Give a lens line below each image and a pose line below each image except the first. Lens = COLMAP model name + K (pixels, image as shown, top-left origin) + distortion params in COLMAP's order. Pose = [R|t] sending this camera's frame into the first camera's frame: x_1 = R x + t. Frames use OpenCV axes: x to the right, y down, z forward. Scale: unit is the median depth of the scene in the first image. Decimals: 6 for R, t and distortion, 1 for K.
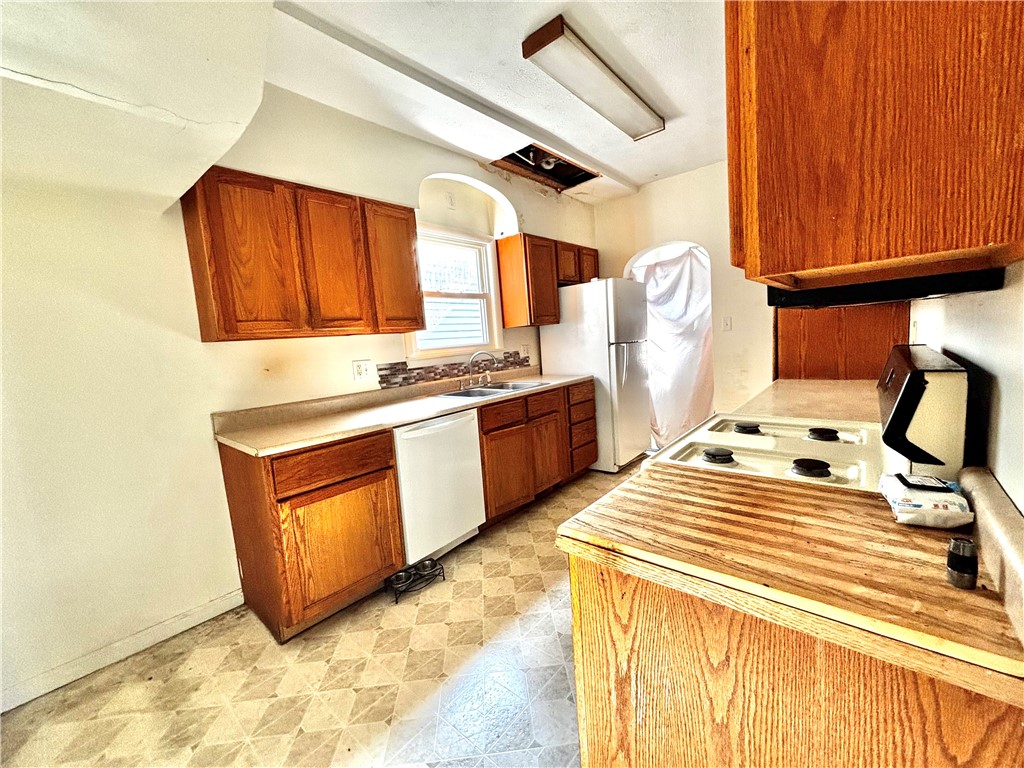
lens RADIAL K [[412.4, 0, 512.0], [0, 412.4, 384.0], [0, 0, 1]] dist [0.003298, -0.000358]
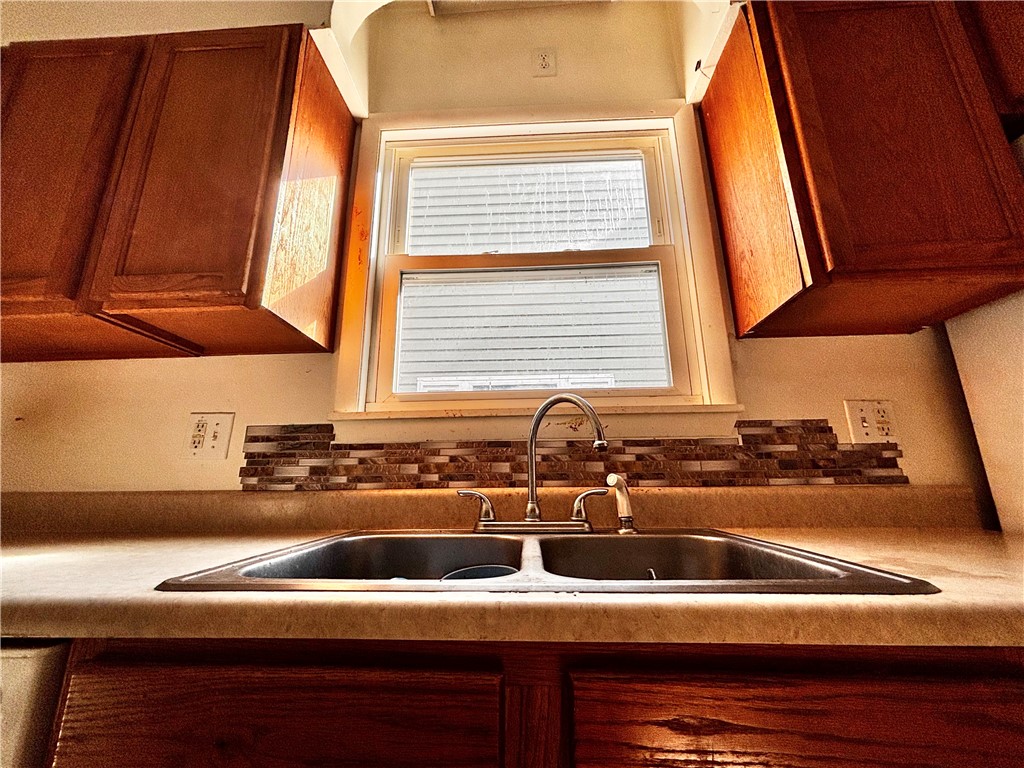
lens RADIAL K [[412.4, 0, 512.0], [0, 412.4, 384.0], [0, 0, 1]] dist [0.003298, -0.000358]
pose [[0.616303, -0.128314, -0.776986, 0.122932], [-0.119838, 0.959865, -0.253571, -0.013491], [0.778338, 0.249389, 0.576190, 0.842461]]
